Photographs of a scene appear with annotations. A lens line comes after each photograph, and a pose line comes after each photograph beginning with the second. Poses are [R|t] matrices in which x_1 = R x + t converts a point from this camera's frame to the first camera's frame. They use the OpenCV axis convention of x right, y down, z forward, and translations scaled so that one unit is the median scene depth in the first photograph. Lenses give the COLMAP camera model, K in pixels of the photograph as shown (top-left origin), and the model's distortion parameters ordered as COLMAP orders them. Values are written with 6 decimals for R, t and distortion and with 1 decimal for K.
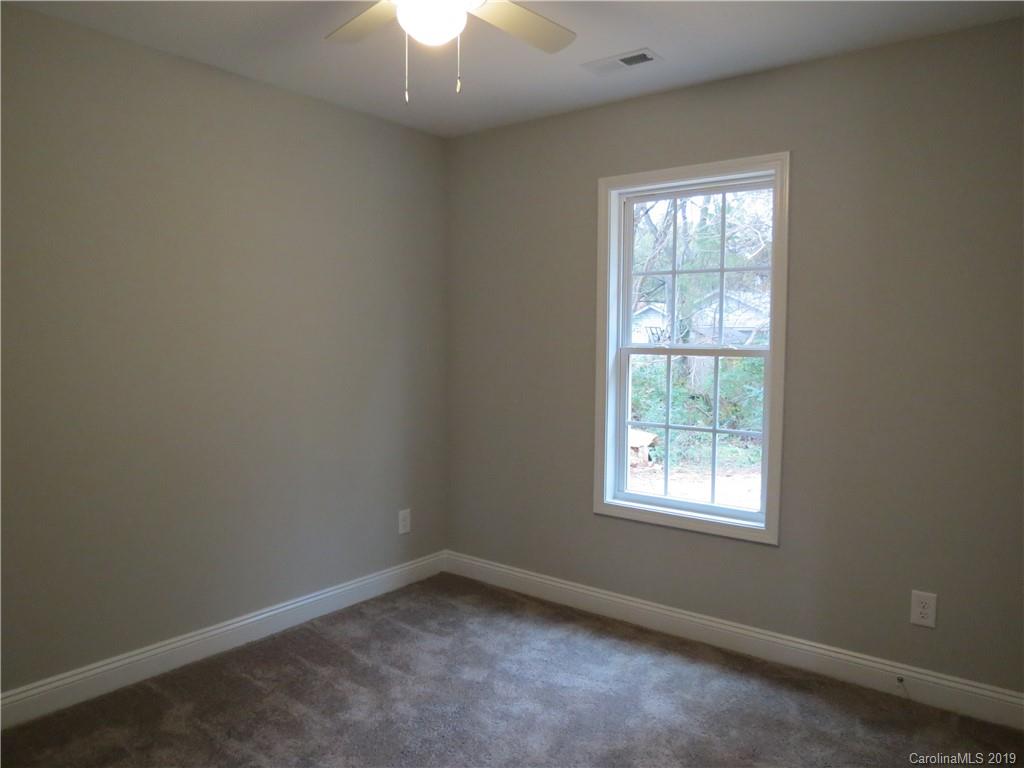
lens RADIAL K [[722.4, 0, 518.7], [0, 722.4, 374.3], [0, 0, 1]] dist [-0.037776, 0.018940]
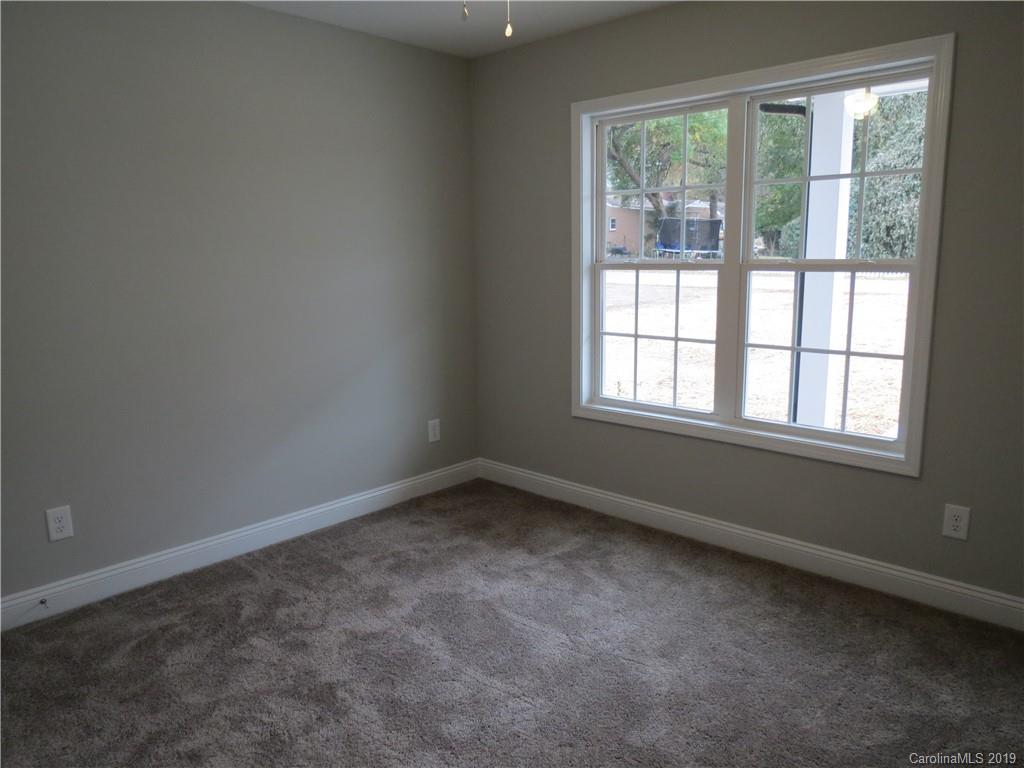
lens RADIAL K [[722.4, 0, 508.6], [0, 722.4, 361.4], [0, 0, 1]] dist [-0.037776, 0.018940]
pose [[0.994712, -0.003498, -0.102644, 0.119980], [0.013162, 0.995521, 0.093617, 0.006130], [0.101856, -0.094473, 0.990303, -0.090346]]
